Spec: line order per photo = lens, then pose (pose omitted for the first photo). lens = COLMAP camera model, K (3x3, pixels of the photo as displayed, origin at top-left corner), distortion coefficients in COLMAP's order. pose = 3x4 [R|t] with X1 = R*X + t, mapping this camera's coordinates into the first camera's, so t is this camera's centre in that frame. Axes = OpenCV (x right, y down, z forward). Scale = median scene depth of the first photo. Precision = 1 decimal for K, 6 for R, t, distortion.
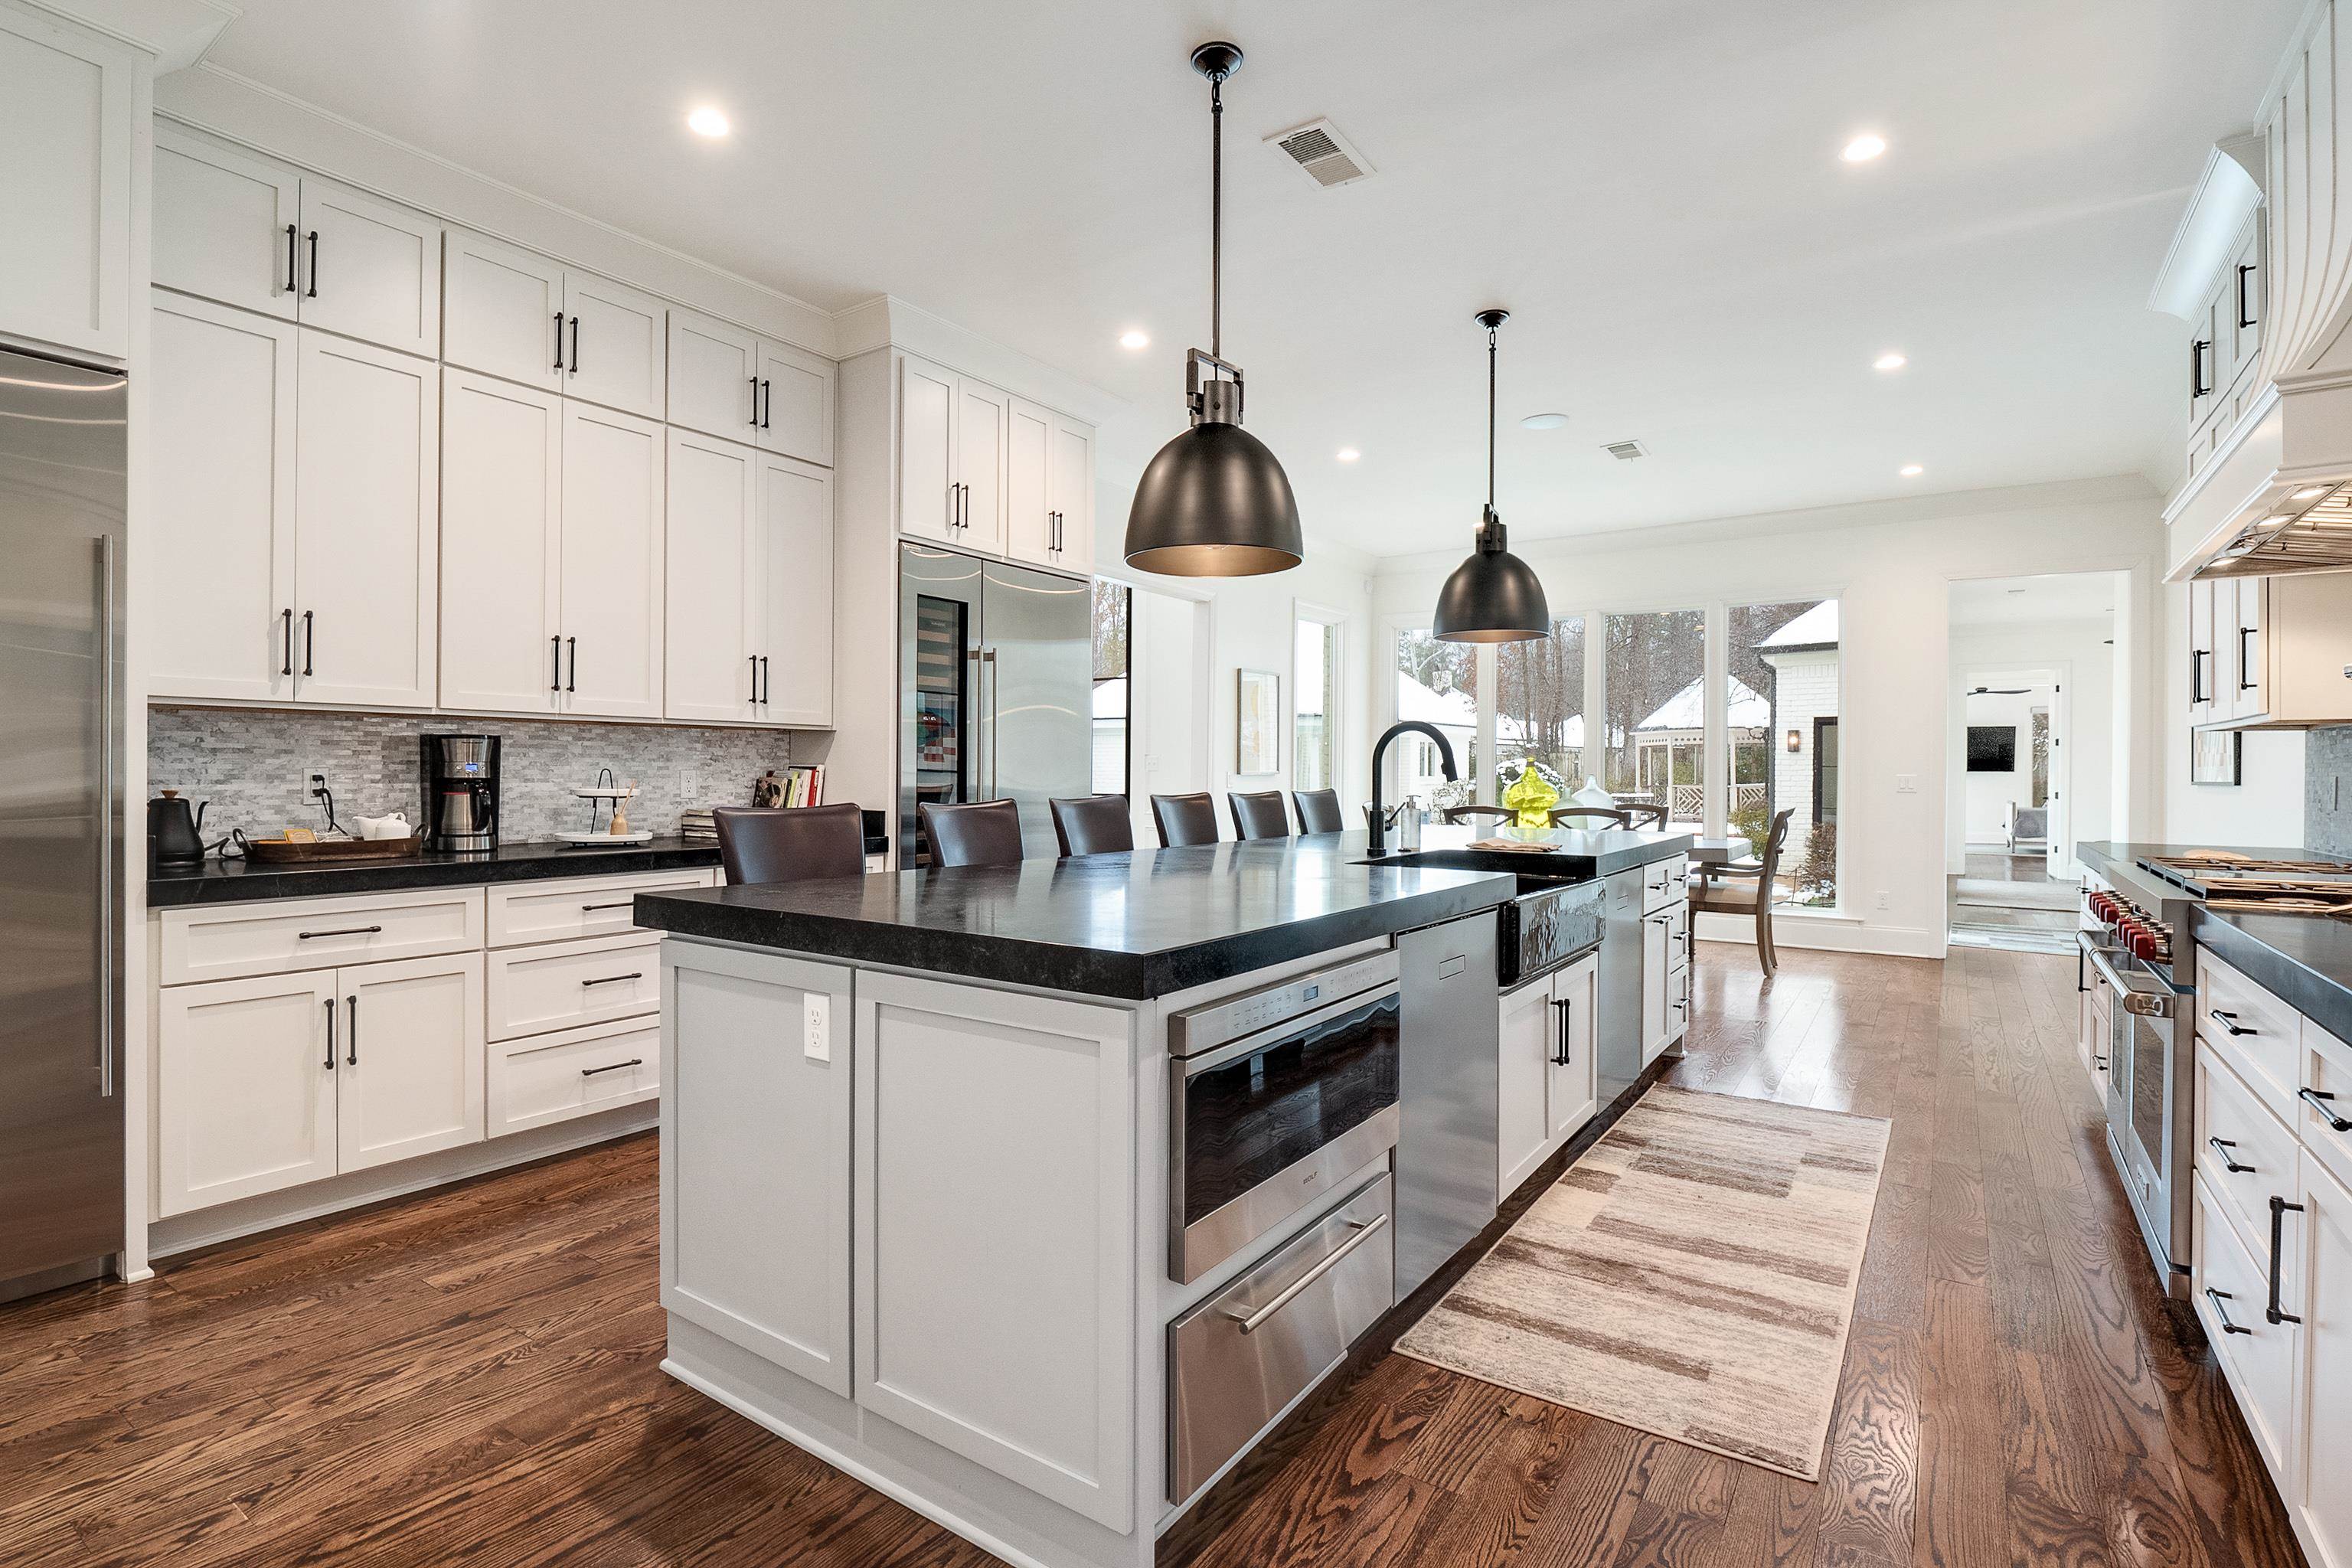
lens RADIAL K [[1125.5, 0, 1180.2], [0, 1125.5, 774.9], [0, 0, 1]] dist [-0.000684, -0.000471]
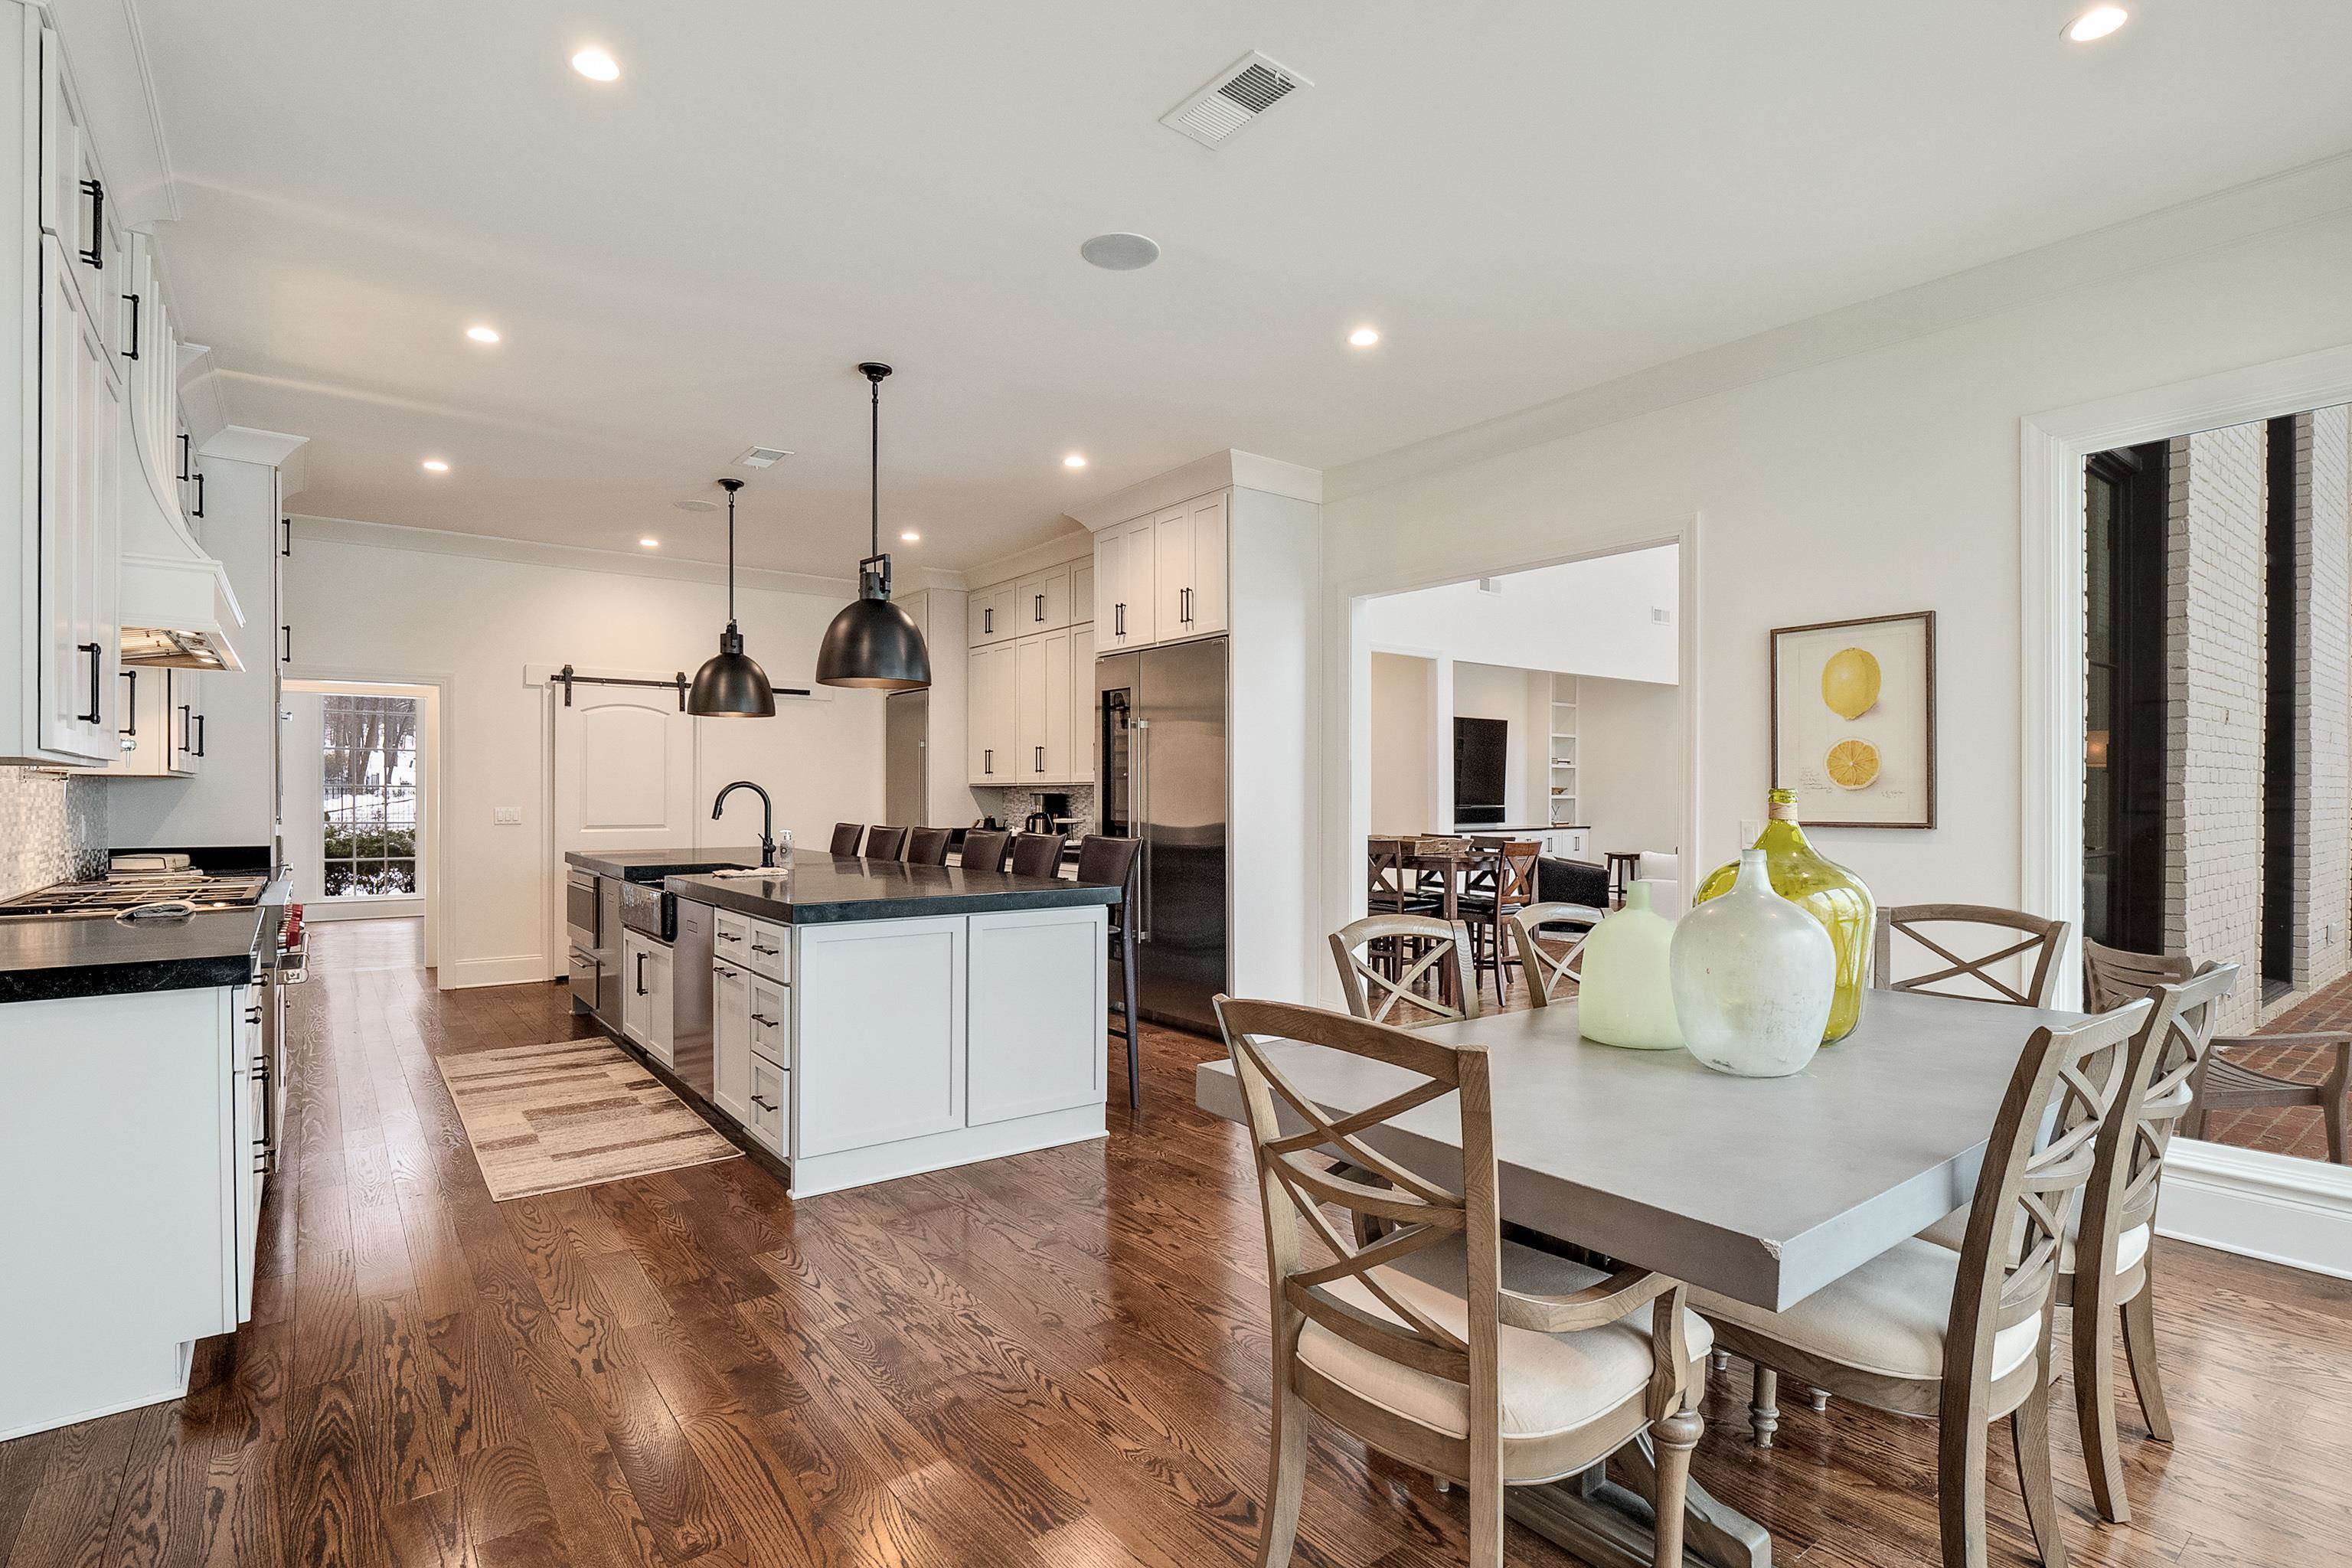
lens RADIAL K [[1142.8, 0, 1169.4], [0, 1142.8, 791.1], [0, 0, 1]] dist [-0.002488, -0.000338]
pose [[-0.313784, -0.010665, -0.949434, 1.465551], [-0.008122, 0.999930, -0.008548, -0.022776], [0.949460, 0.005030, -0.313849, 1.970293]]
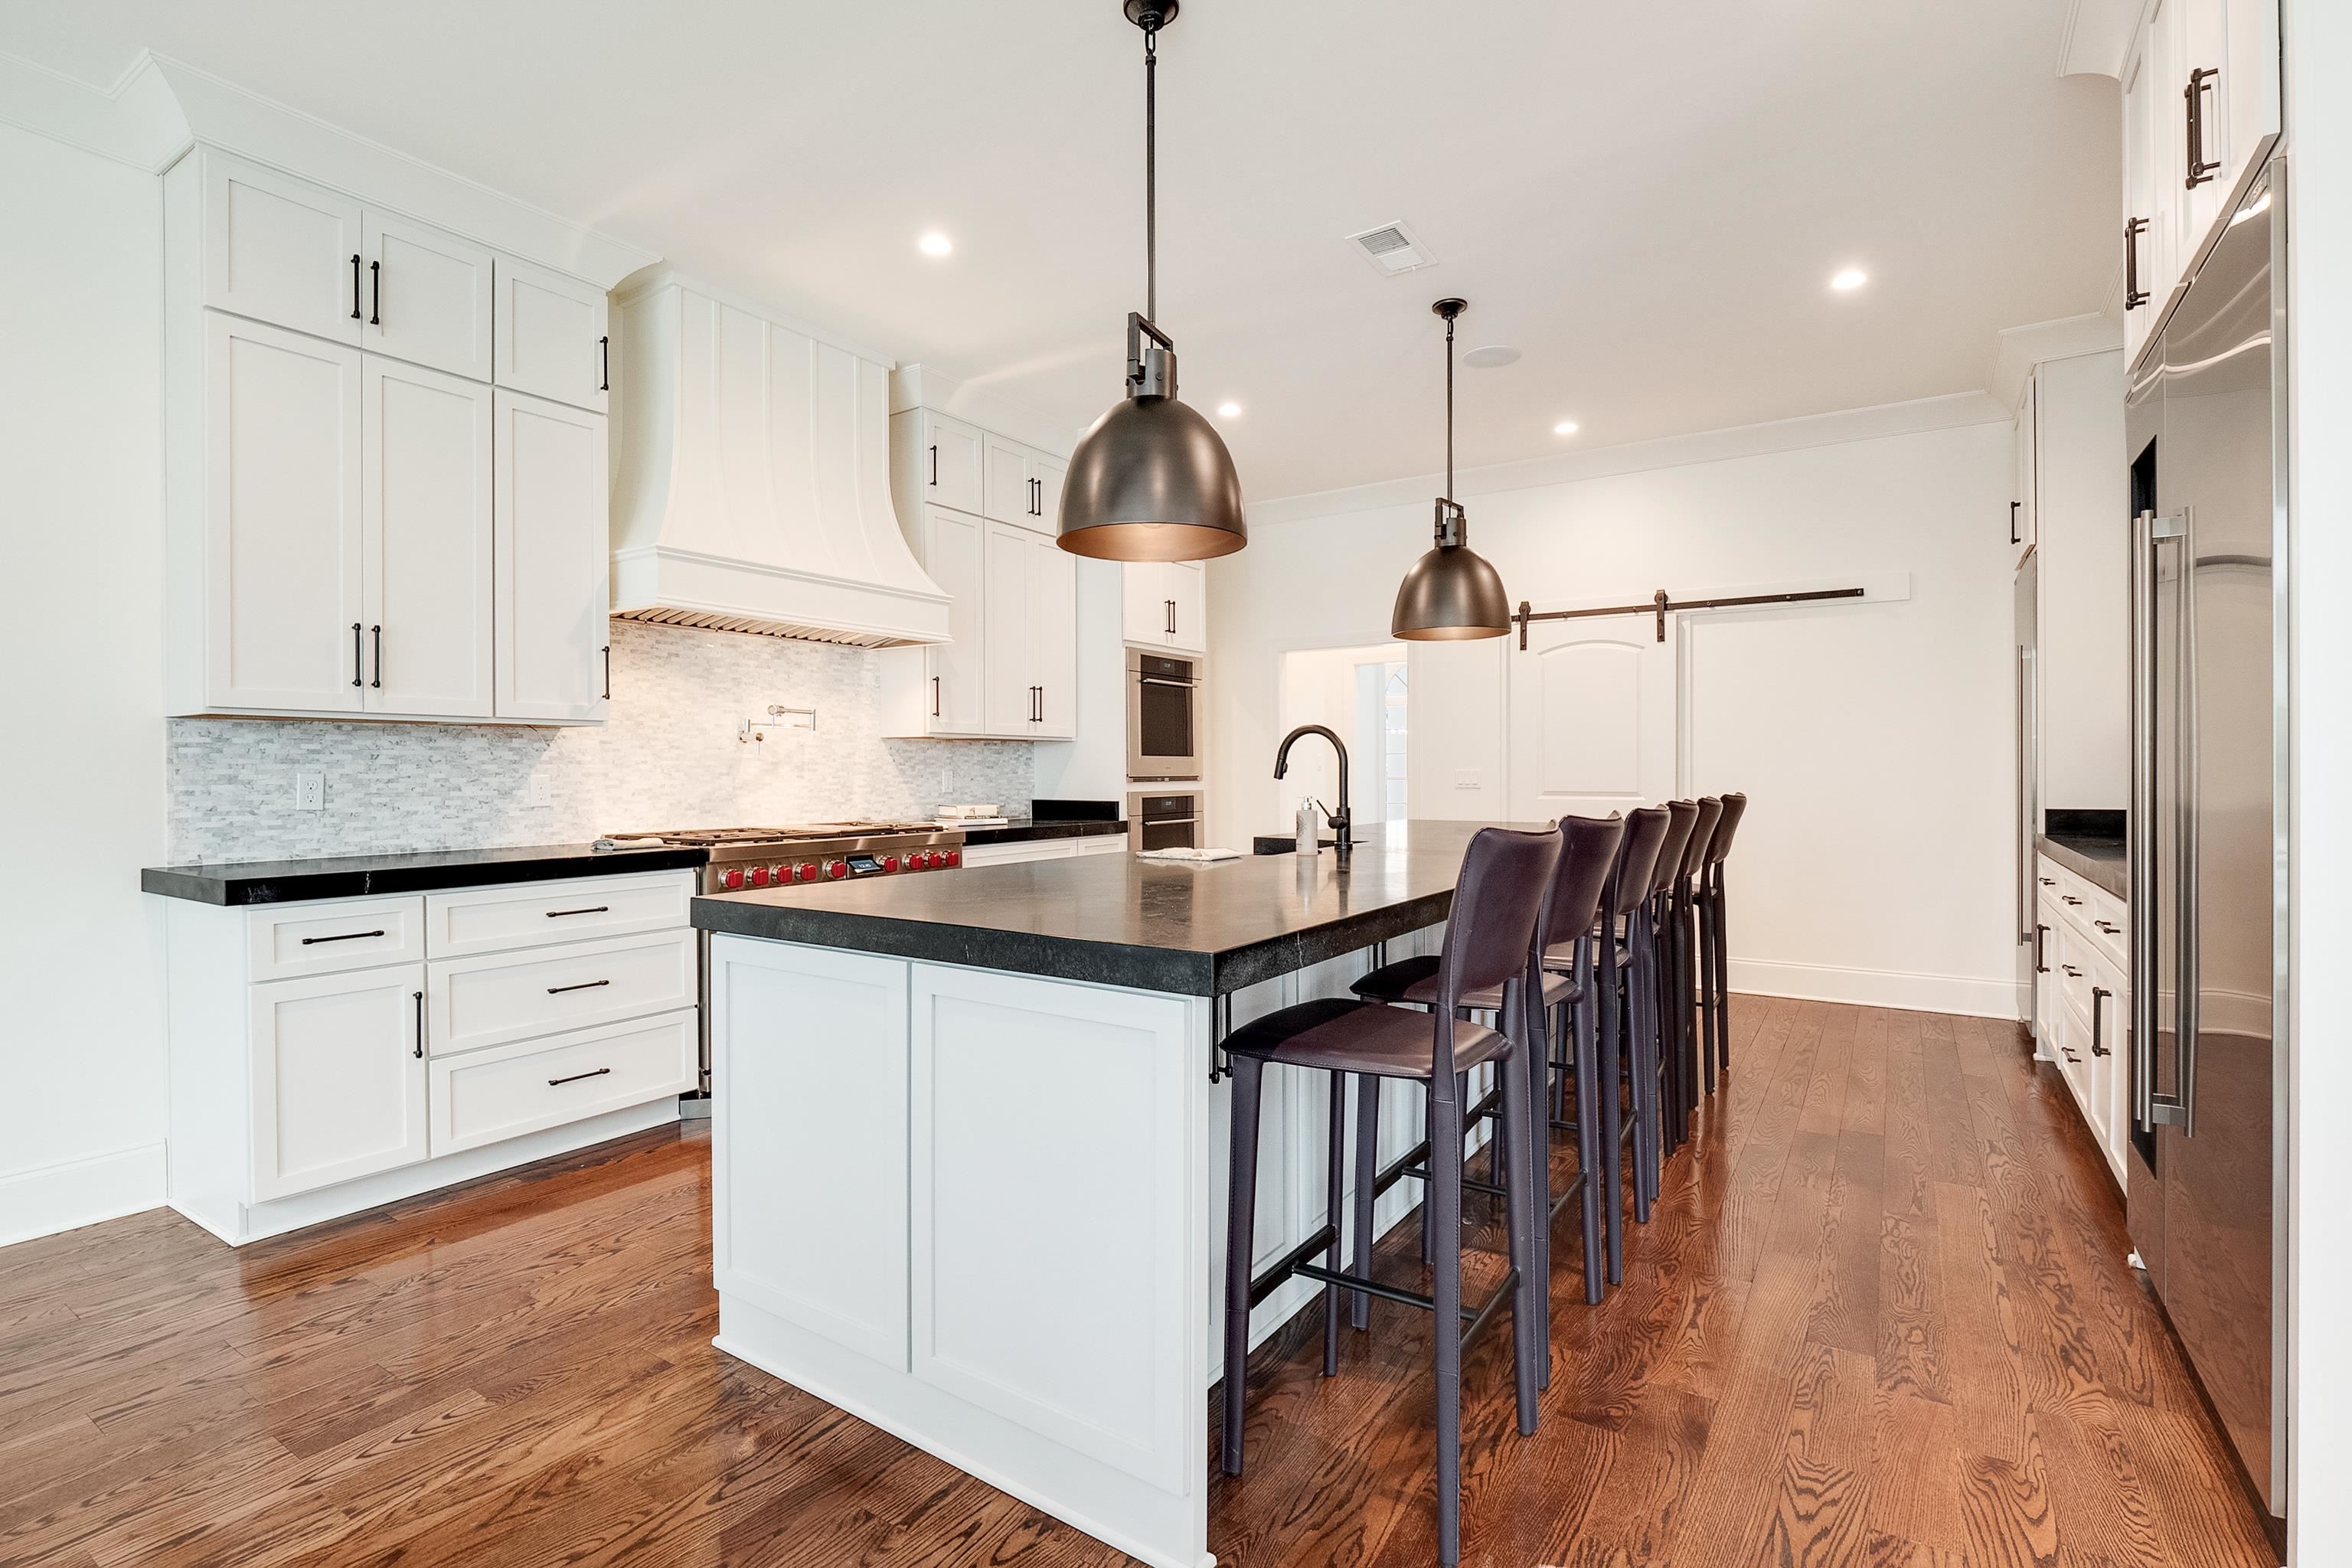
lens RADIAL K [[1105.6, 0, 1176.0], [0, 1105.6, 784.0], [0, 0, 1]] dist [-0.009382, -0.000660]
pose [[-0.999574, -0.002108, -0.029111, 0.359921], [-0.002602, 0.999853, 0.016930, -0.005537], [0.029071, 0.016998, -0.999433, 1.974444]]
